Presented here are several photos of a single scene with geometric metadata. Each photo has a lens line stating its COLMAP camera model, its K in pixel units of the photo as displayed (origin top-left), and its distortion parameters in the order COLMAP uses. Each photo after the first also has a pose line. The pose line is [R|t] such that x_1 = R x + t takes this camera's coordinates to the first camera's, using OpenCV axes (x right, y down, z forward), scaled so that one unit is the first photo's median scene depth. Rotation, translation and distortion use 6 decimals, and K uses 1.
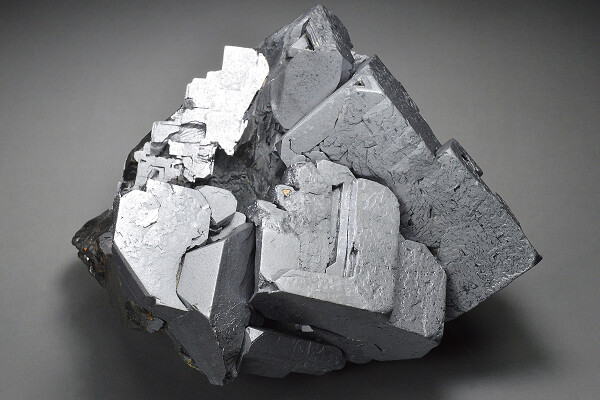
lens RADIAL K [[1713.6, 0, 297.6], [0, 1713.6, 199.8], [0, 0, 1]] dist [-0.074520, 0.000000]
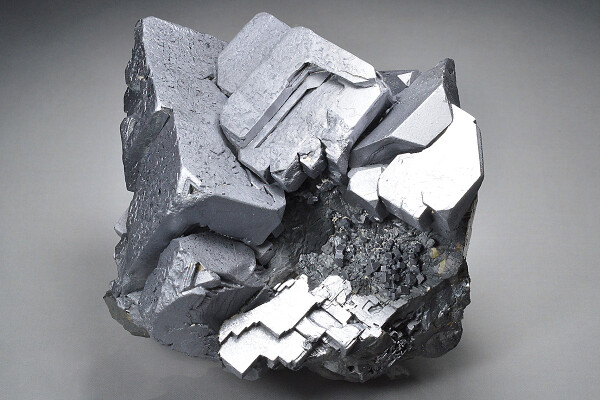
lens RADIAL K [[1713.6, 0, 301.5], [0, 1713.6, 199.9], [0, 0, 1]] dist [-0.074520, 0.000000]
pose [[-0.822781, -0.550484, 0.141419, -0.166978], [0.487213, -0.555003, 0.674237, -0.735652], [-0.292669, 0.623650, 0.724849, 0.237346]]
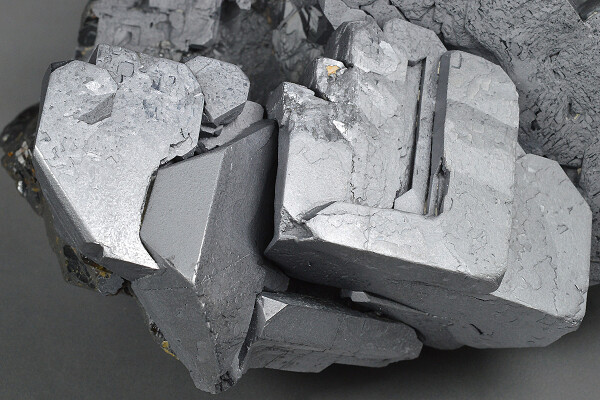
lens RADIAL K [[1713.6, 0, 299.6], [0, 1713.6, 200.3], [0, 0, 1]] dist [-0.074520, 0.000000]
pose [[0.999167, 0.024551, -0.032602, 0.002855], [-0.022196, 0.997249, 0.070717, -0.001201], [0.034248, -0.069935, 0.996963, 0.393211]]
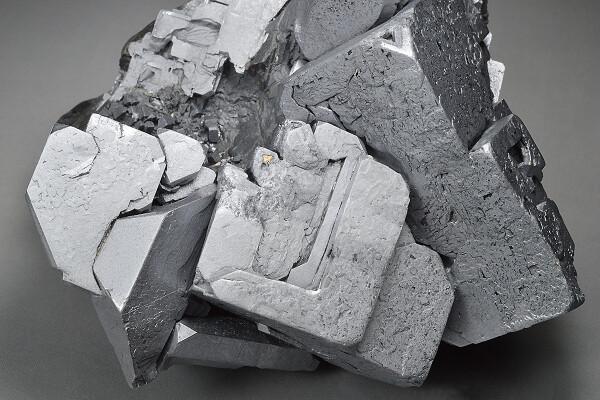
lens RADIAL K [[1713.6, 0, 302.5], [0, 1713.6, 199.9], [0, 0, 1]] dist [-0.074520, 0.000000]
pose [[0.959276, 0.215111, -0.183076, 0.154279], [-0.166447, 0.954114, 0.248921, -0.181666], [0.228221, -0.208312, 0.951063, 0.254297]]
